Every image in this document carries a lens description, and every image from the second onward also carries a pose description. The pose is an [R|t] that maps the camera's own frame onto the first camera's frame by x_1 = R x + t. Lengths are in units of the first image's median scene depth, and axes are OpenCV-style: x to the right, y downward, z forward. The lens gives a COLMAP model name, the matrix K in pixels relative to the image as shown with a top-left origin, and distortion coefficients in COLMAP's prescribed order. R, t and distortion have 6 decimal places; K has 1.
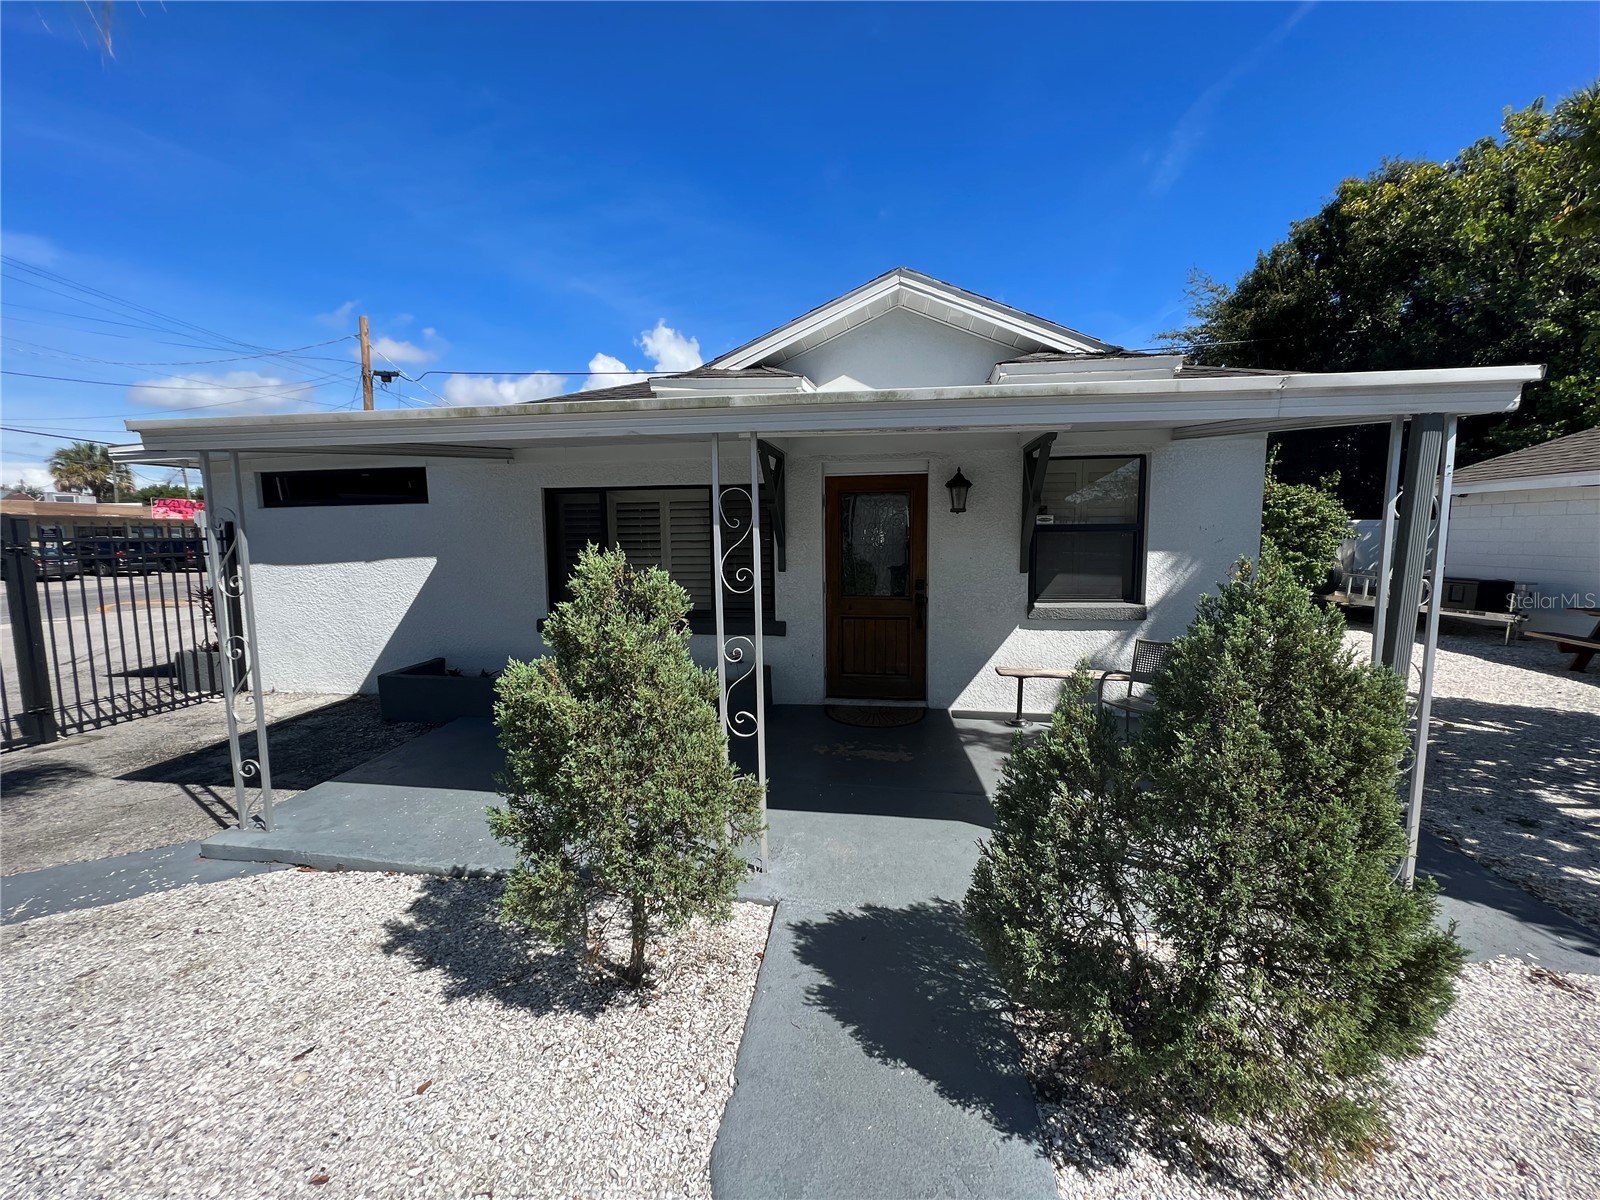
lens RADIAL K [[637.7, 0, 800.0], [0, 637.7, 600.0], [0, 0, 1]] dist [-0.000744, -0.000245]
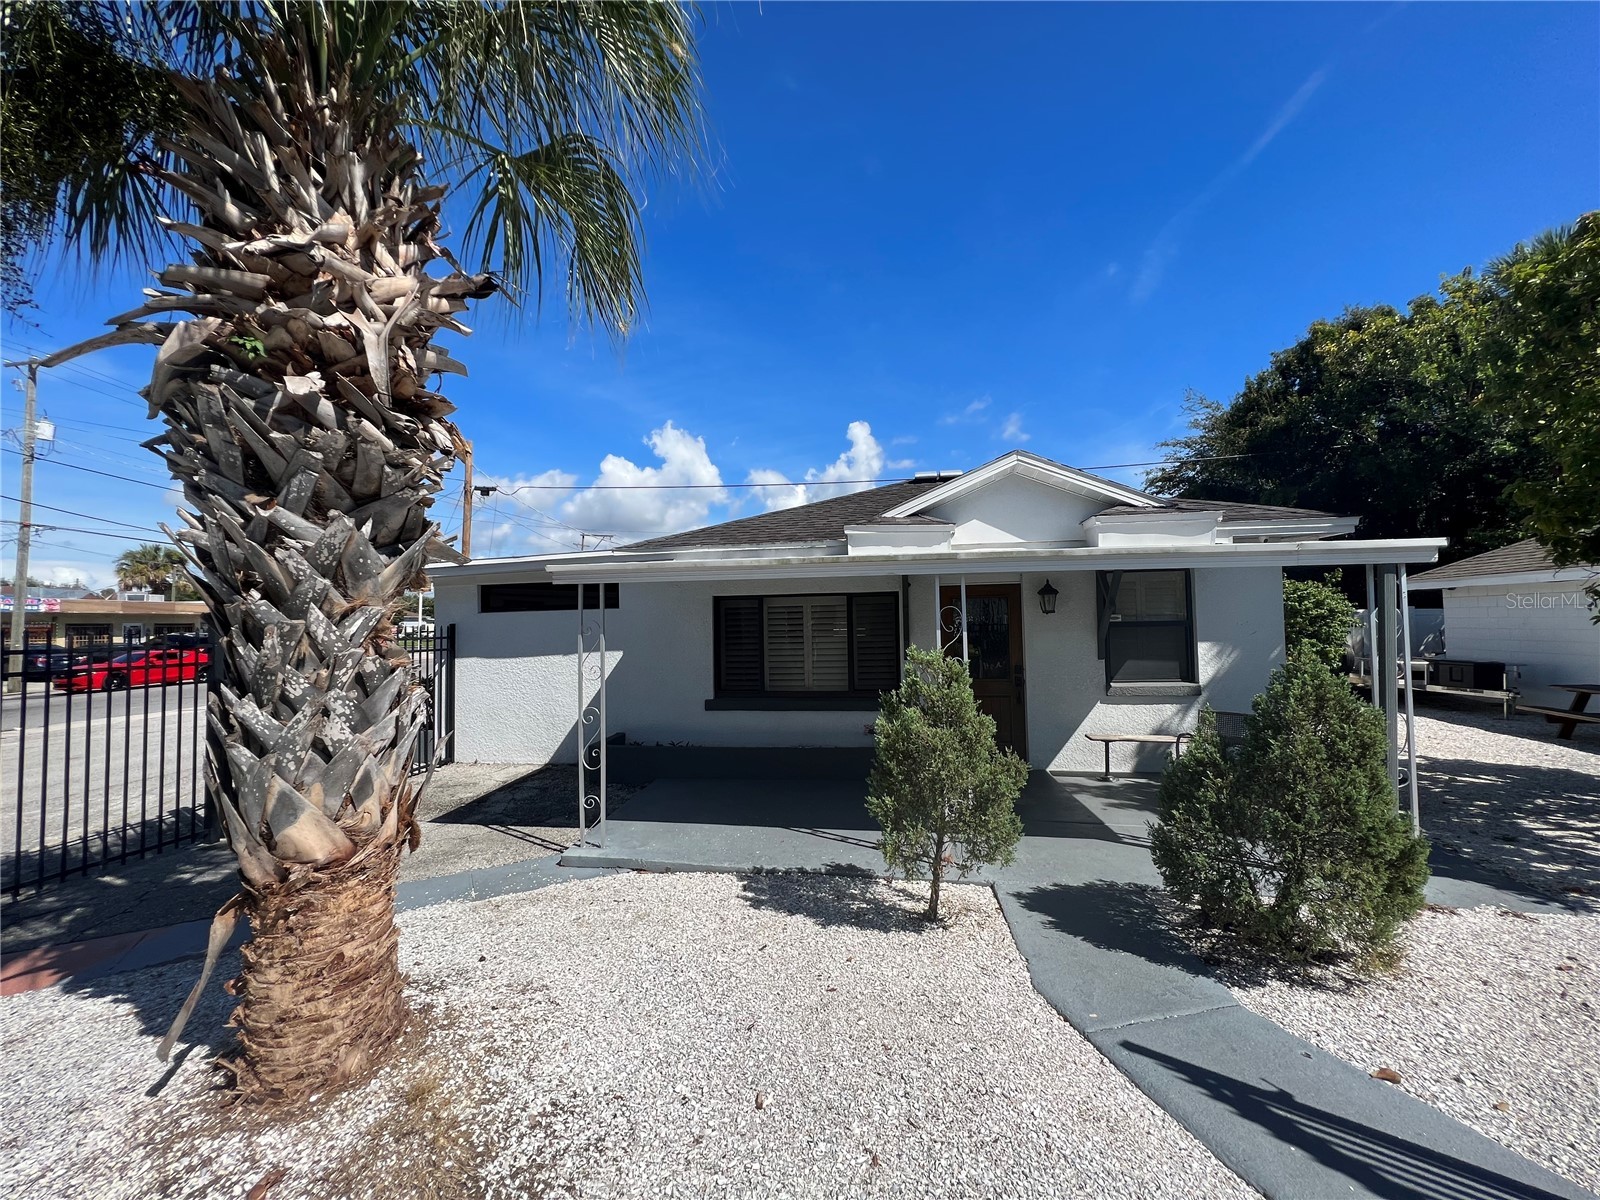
lens RADIAL K [[637.7, 0, 800.0], [0, 637.7, 600.0], [0, 0, 1]] dist [-0.000744, -0.000245]
pose [[0.999892, -0.009499, -0.011234, -0.240683], [0.007852, 0.990332, -0.138496, 0.011999], [0.012441, 0.138393, 0.990299, -0.296283]]
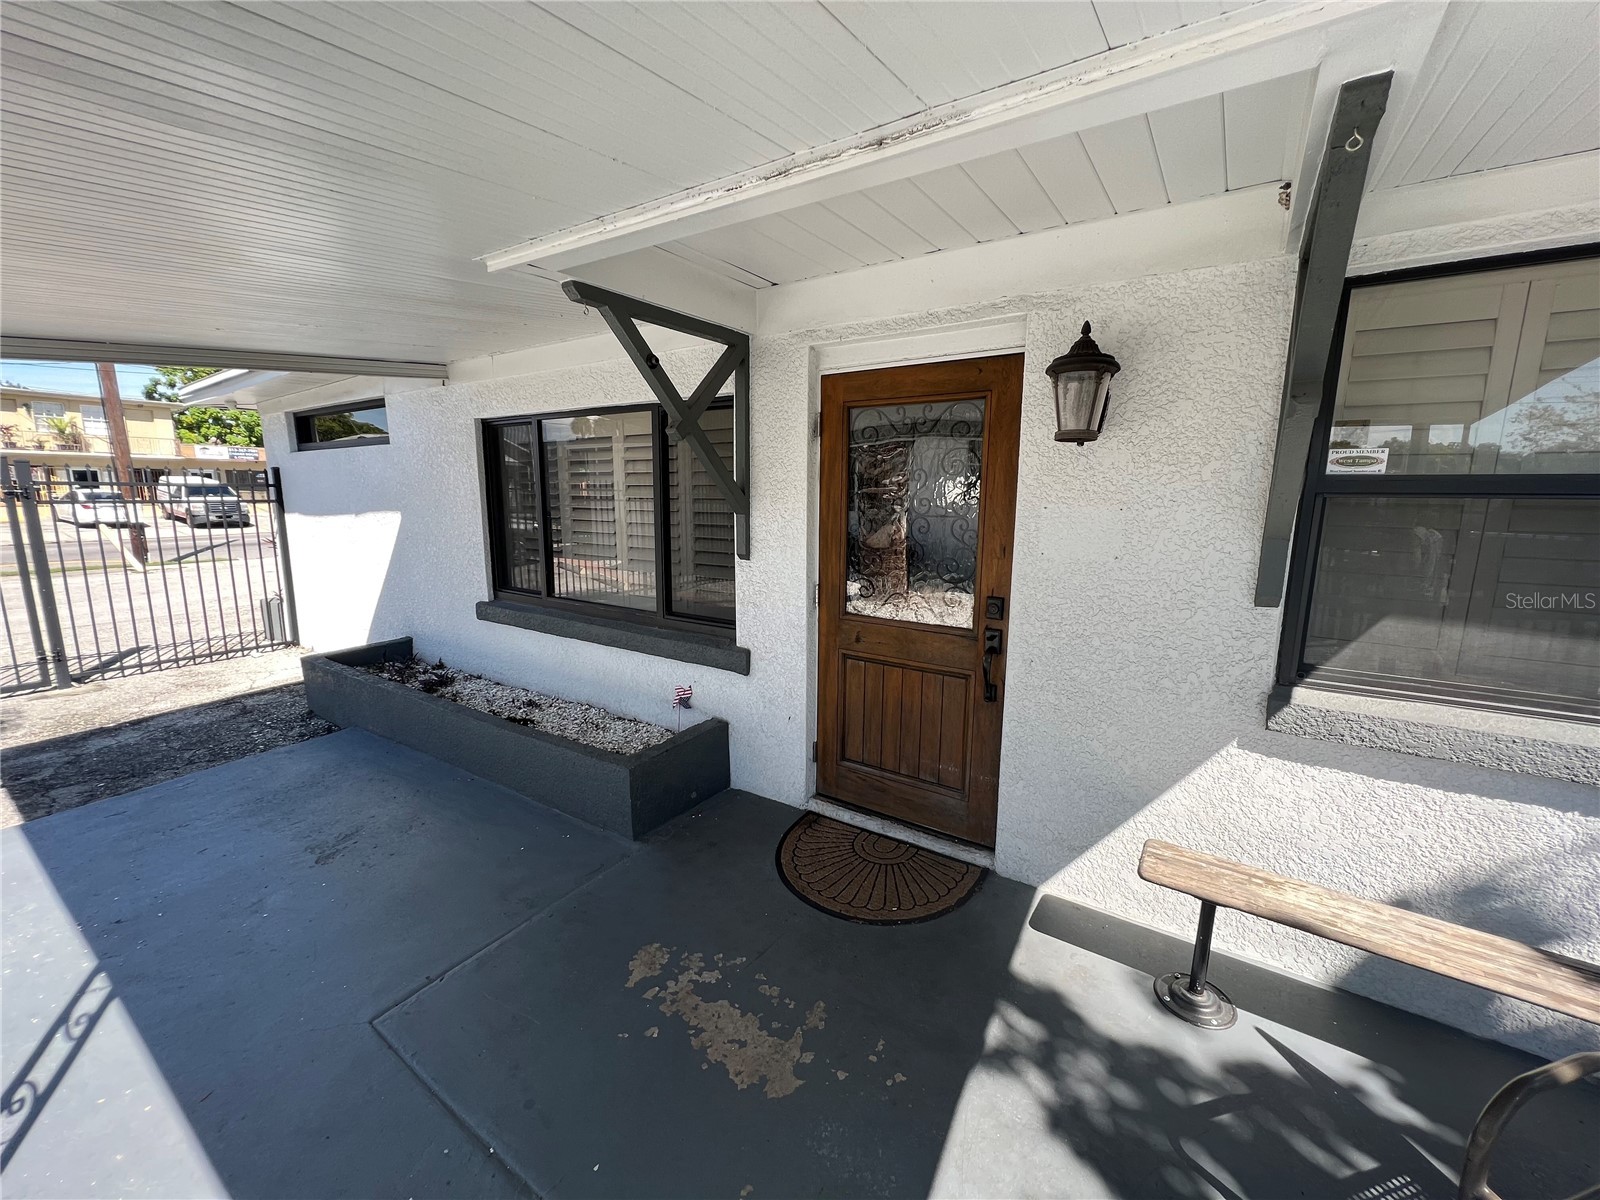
lens RADIAL K [[637.7, 0, 800.0], [0, 637.7, 600.0], [0, 0, 1]] dist [-0.000744, -0.000245]
pose [[0.909958, 0.087230, -0.405422, 0.254096], [-0.059268, 0.994947, 0.081045, -0.060488], [0.410443, -0.049719, 0.910530, 0.551804]]
